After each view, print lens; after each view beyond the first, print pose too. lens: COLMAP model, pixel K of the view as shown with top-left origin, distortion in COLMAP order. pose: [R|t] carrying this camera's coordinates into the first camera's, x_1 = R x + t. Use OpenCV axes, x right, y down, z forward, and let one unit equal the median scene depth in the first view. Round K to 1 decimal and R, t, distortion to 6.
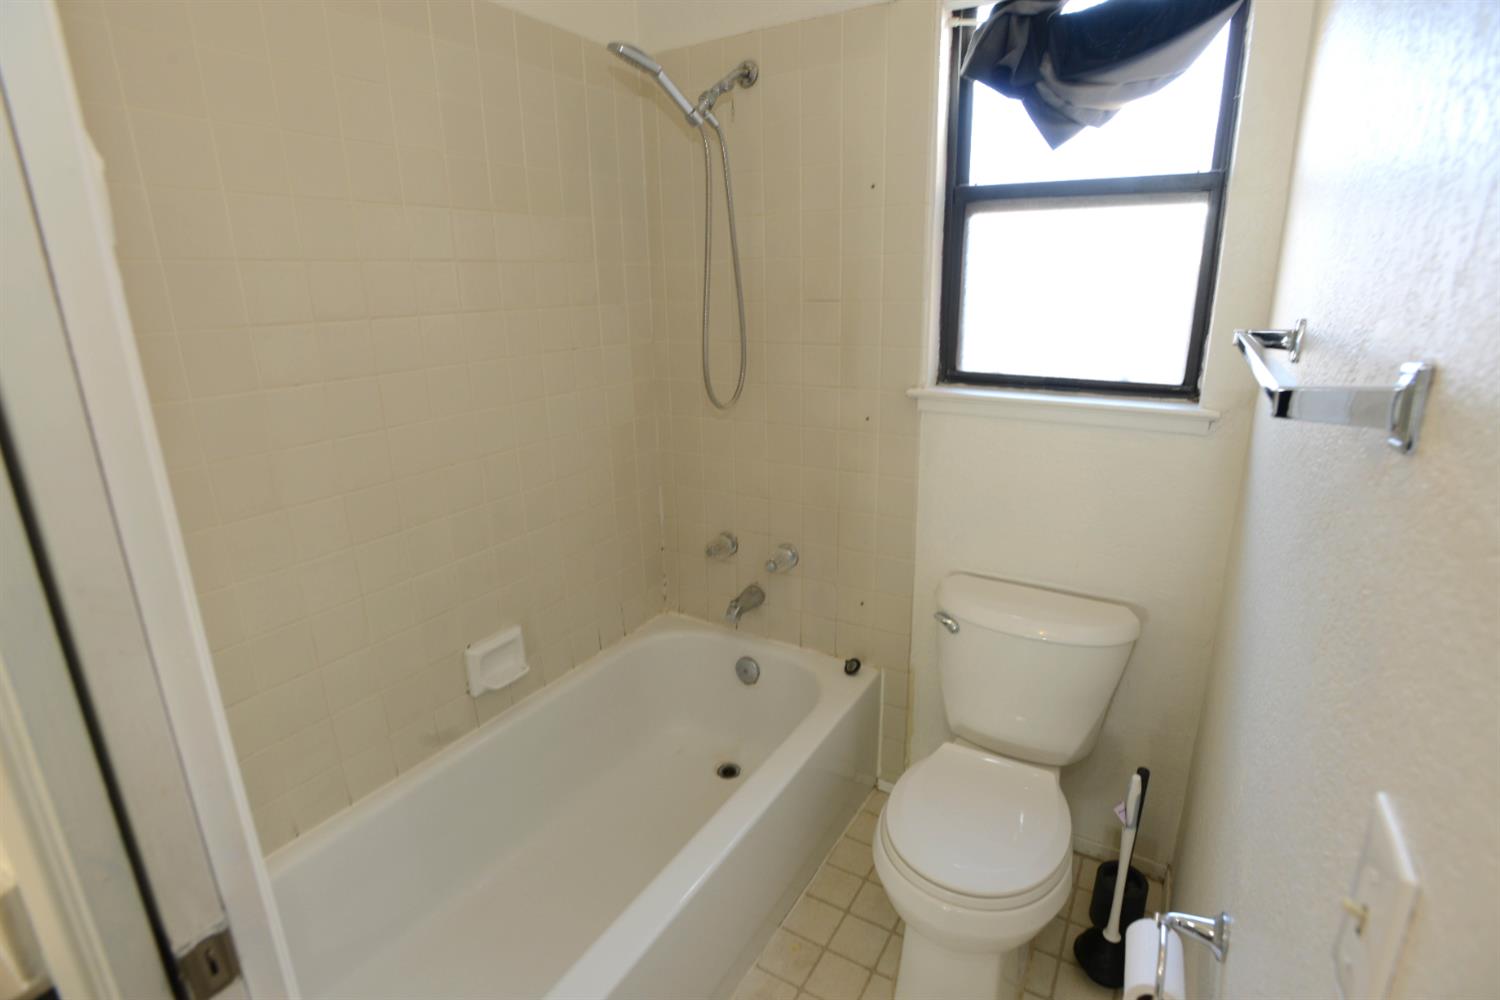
lens RADIAL K [[742.8, 0, 746.4], [0, 742.8, 496.2], [0, 0, 1]] dist [-0.043308, -0.000039]
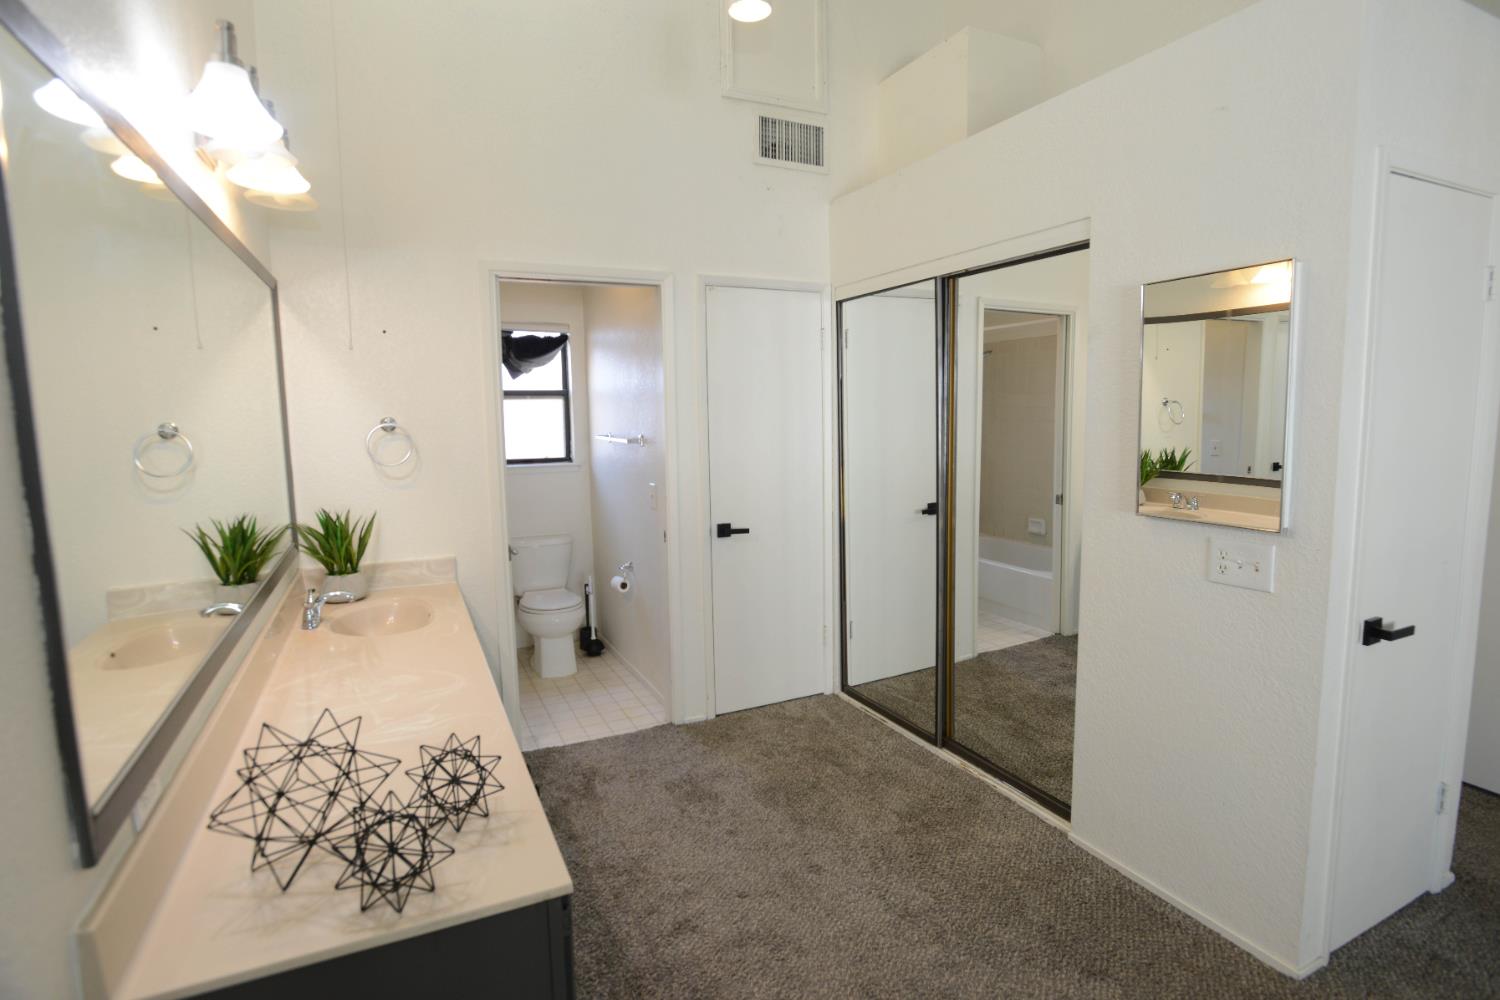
lens RADIAL K [[742.8, 0, 747.9], [0, 742.8, 501.0], [0, 0, 1]] dist [-0.043308, -0.000039]
pose [[0.549643, -0.084383, 0.831127, -1.579169], [0.239950, 0.968910, -0.060313, 0.395794], [-0.800198, 0.232580, 0.552802, -1.276048]]
